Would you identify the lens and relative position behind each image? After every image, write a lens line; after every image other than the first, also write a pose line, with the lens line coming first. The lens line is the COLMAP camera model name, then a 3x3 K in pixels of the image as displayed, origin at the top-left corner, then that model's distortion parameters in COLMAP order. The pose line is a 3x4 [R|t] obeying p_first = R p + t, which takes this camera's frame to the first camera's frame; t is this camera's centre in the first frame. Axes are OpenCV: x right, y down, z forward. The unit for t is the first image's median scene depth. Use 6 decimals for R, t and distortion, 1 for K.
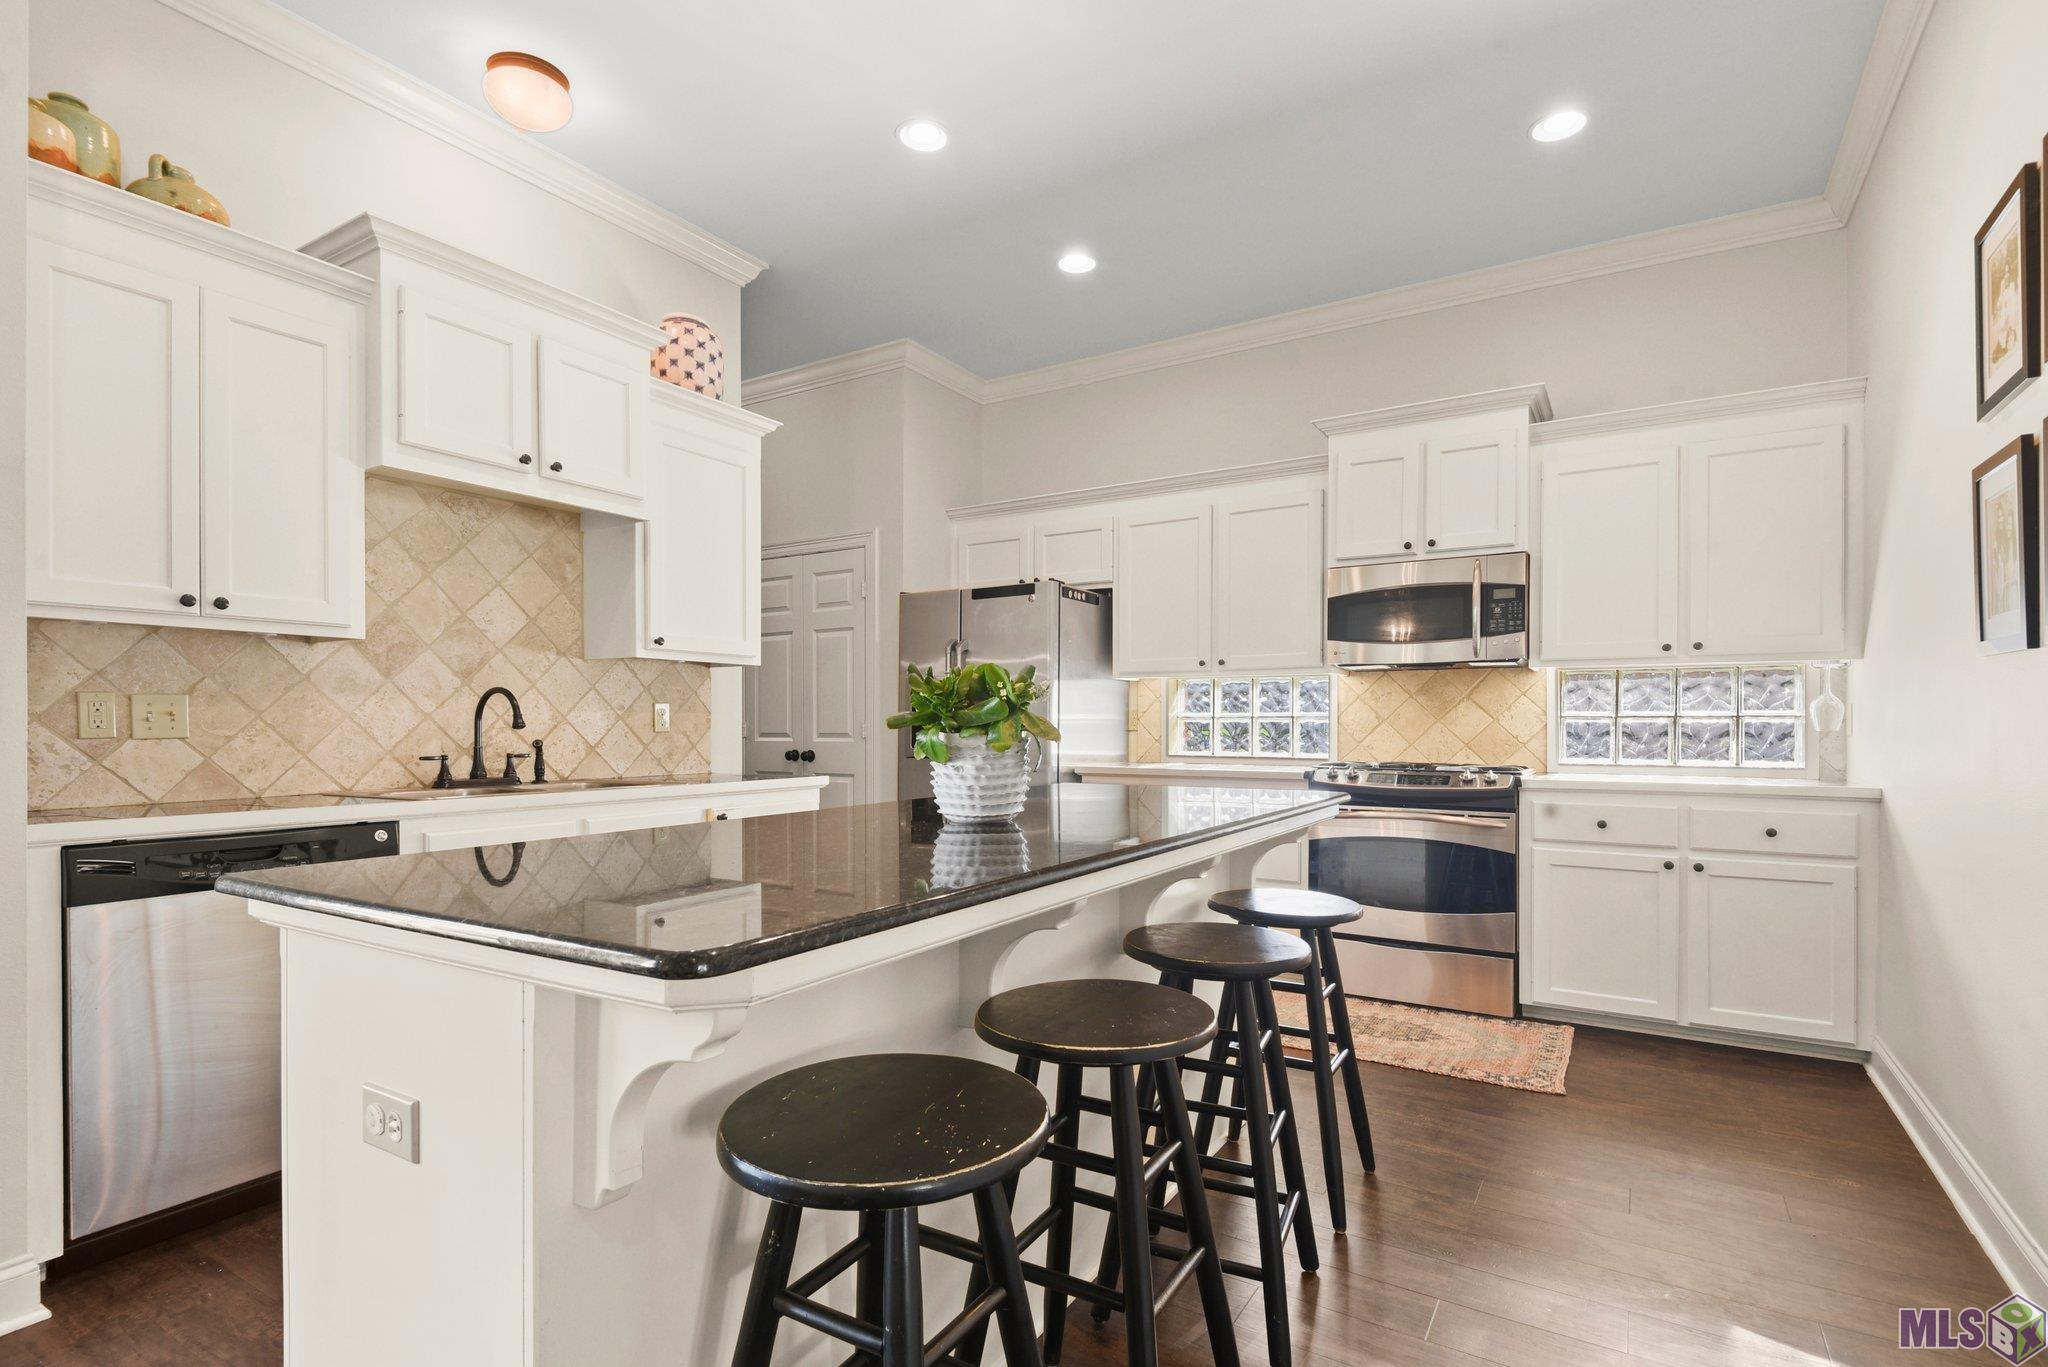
lens RADIAL K [[979.6, 0, 1043.3], [0, 979.6, 725.8], [0, 0, 1]] dist [0.013394, -0.012215]
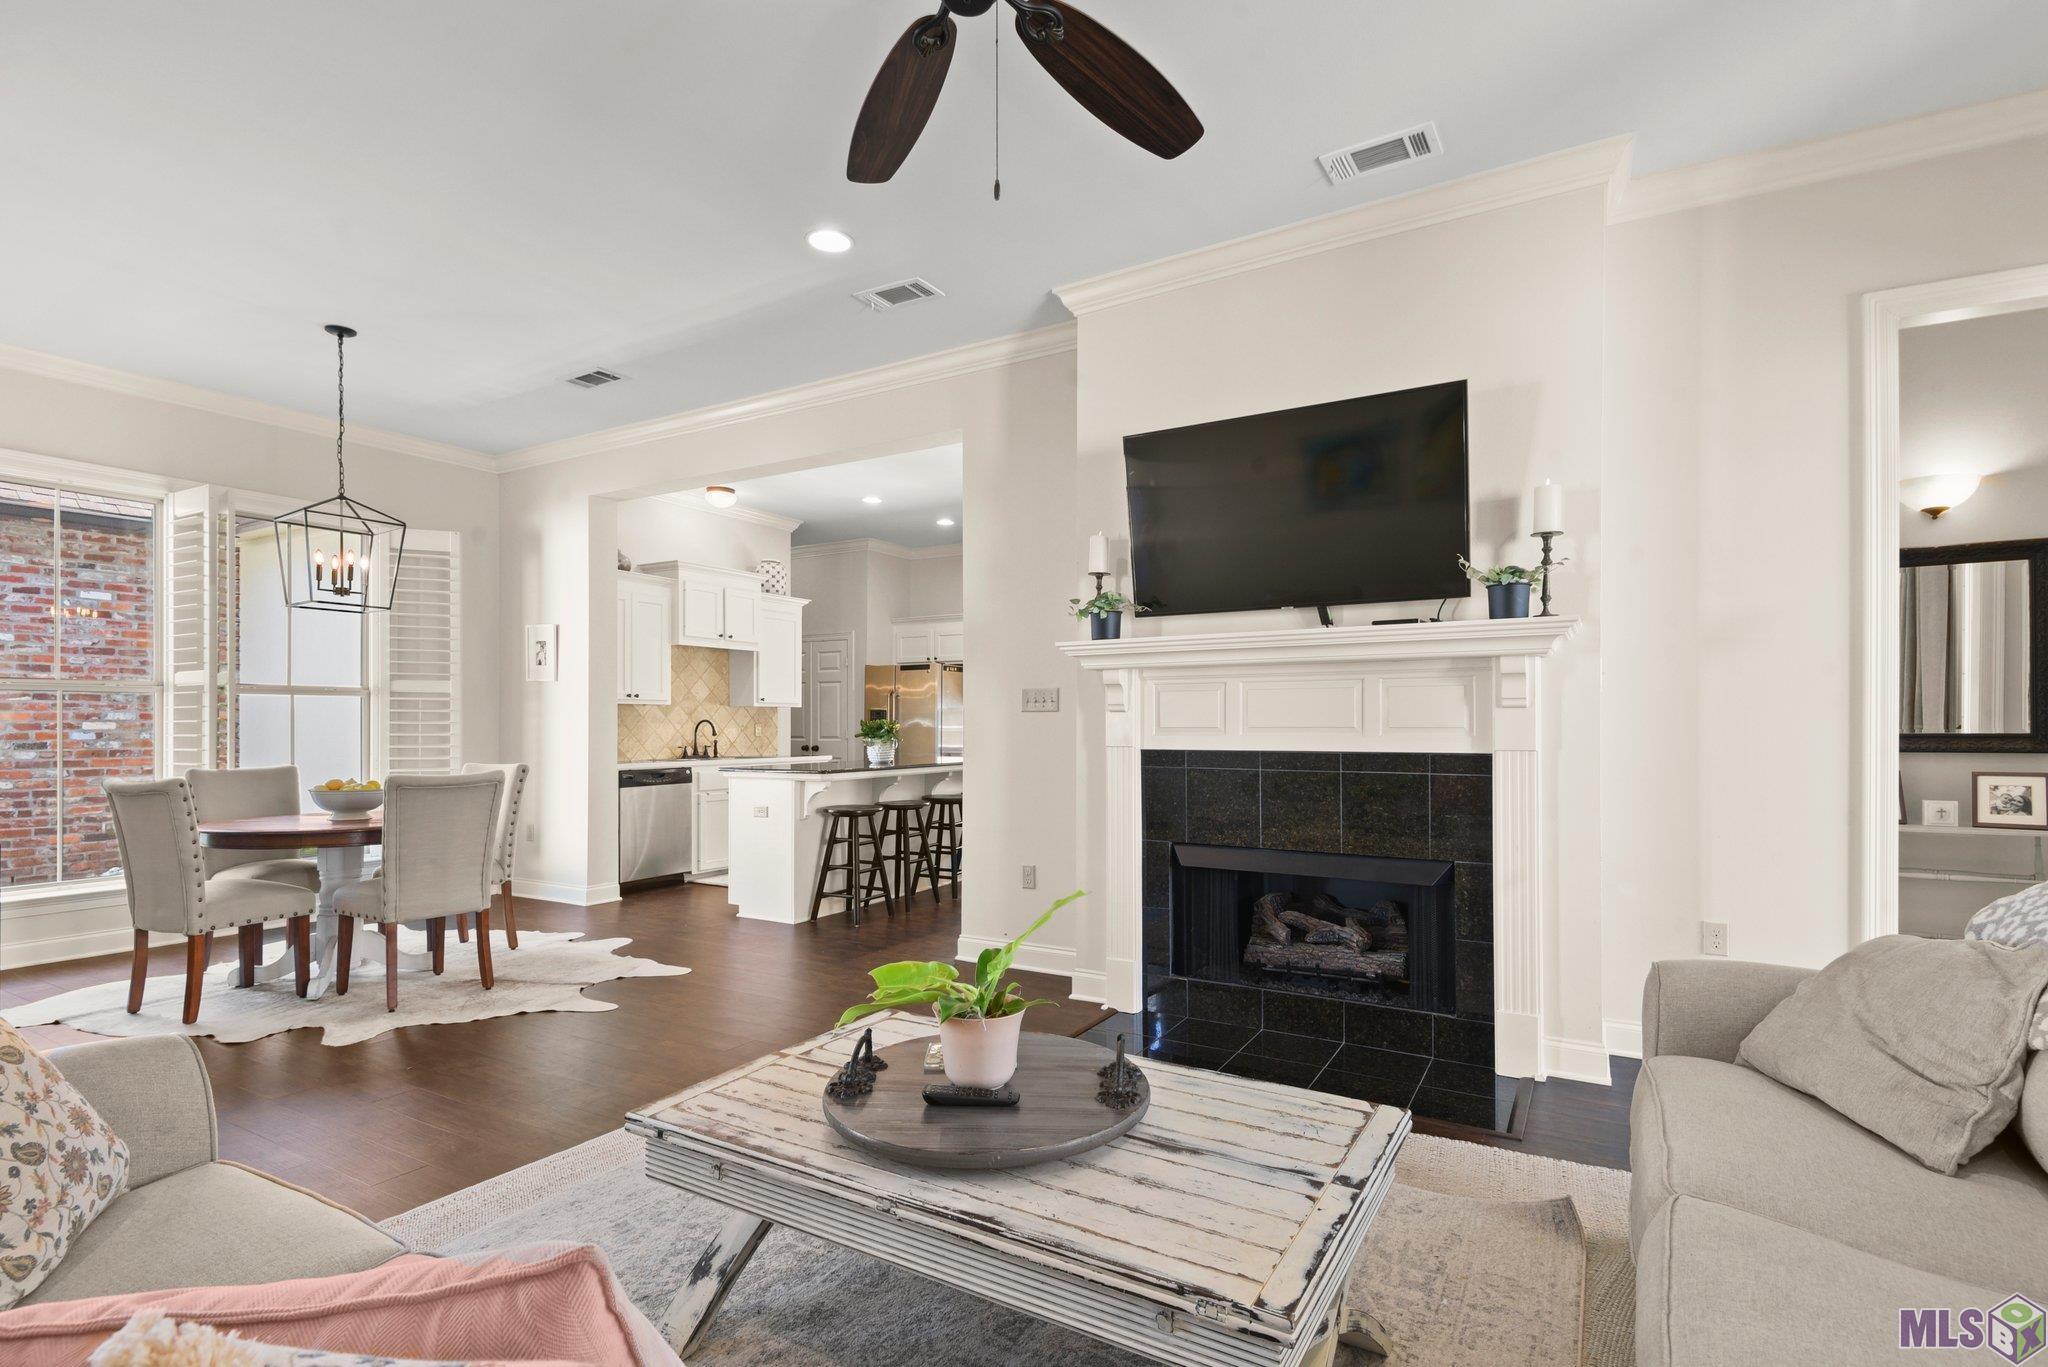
lens RADIAL K [[979.6, 0, 1047.8], [0, 979.6, 716.7], [0, 0, 1]] dist [0.013394, -0.012215]
pose [[0.999681, -0.000007, 0.025255, 0.234388], [0.000216, 0.999966, -0.008293, -0.021348], [-0.025255, 0.008296, 0.999647, -1.338907]]
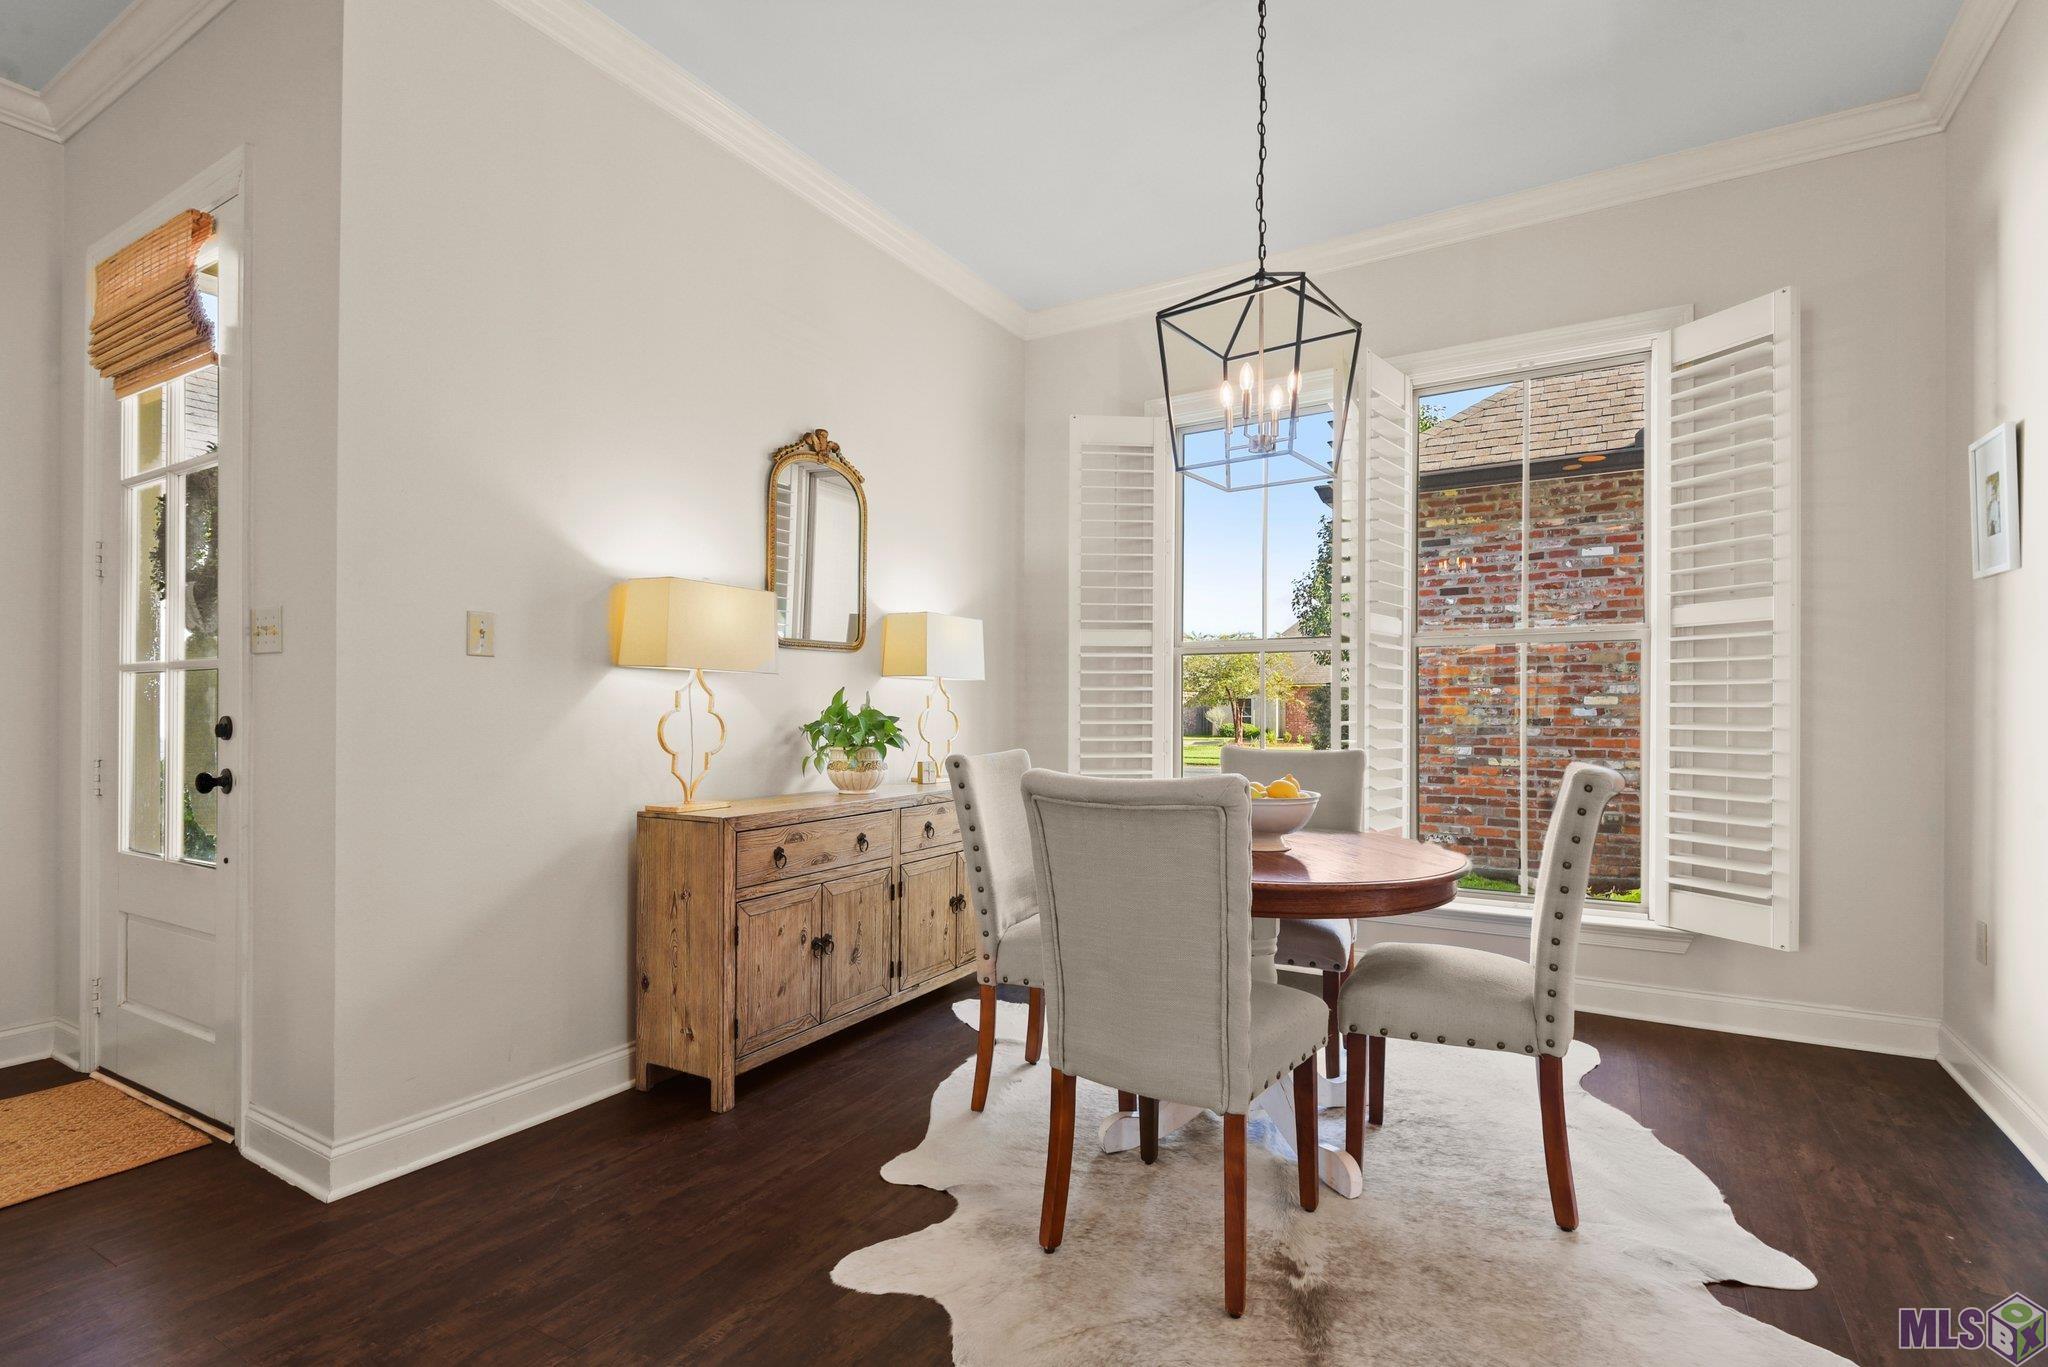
lens RADIAL K [[979.6, 0, 1041.3], [0, 979.6, 720.0], [0, 0, 1]] dist [0.013394, -0.012215]
pose [[0.019439, 0.009565, -0.999765, 0.063899], [-0.000946, 0.999954, 0.009549, 0.000995], [0.999811, 0.000760, 0.019447, -0.222231]]
